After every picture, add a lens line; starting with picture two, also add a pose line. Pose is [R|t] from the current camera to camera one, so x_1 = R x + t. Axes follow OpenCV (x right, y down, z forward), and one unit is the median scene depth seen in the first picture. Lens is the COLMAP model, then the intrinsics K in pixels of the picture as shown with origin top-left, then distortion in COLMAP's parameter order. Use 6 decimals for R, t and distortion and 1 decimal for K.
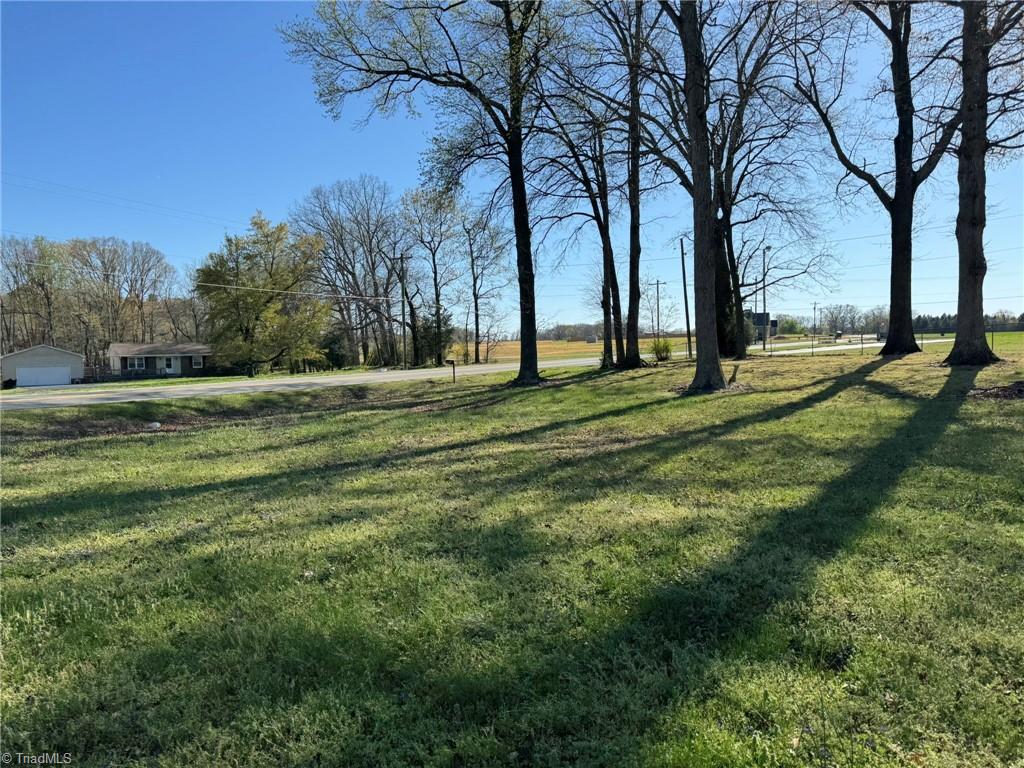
lens RADIAL K [[712.9, 0, 540.8], [0, 712.9, 397.7], [0, 0, 1]] dist [0.026650, -0.061384]
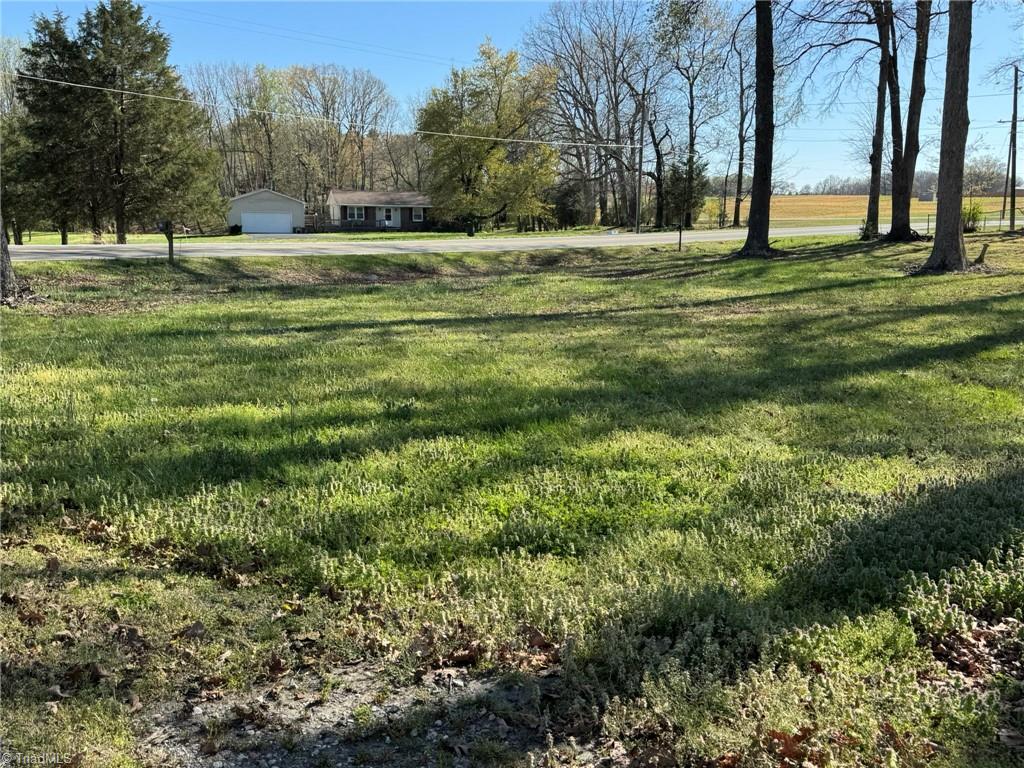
lens RADIAL K [[948.9, 0, 517.3], [0, 948.9, 382.3], [0, 0, 1]] dist [0.221923, -0.506951]
pose [[0.939864, 0.090173, -0.329431, 0.064135], [-0.050885, 0.990723, 0.126010, 0.000856], [0.337737, -0.101669, 0.935733, -0.126196]]
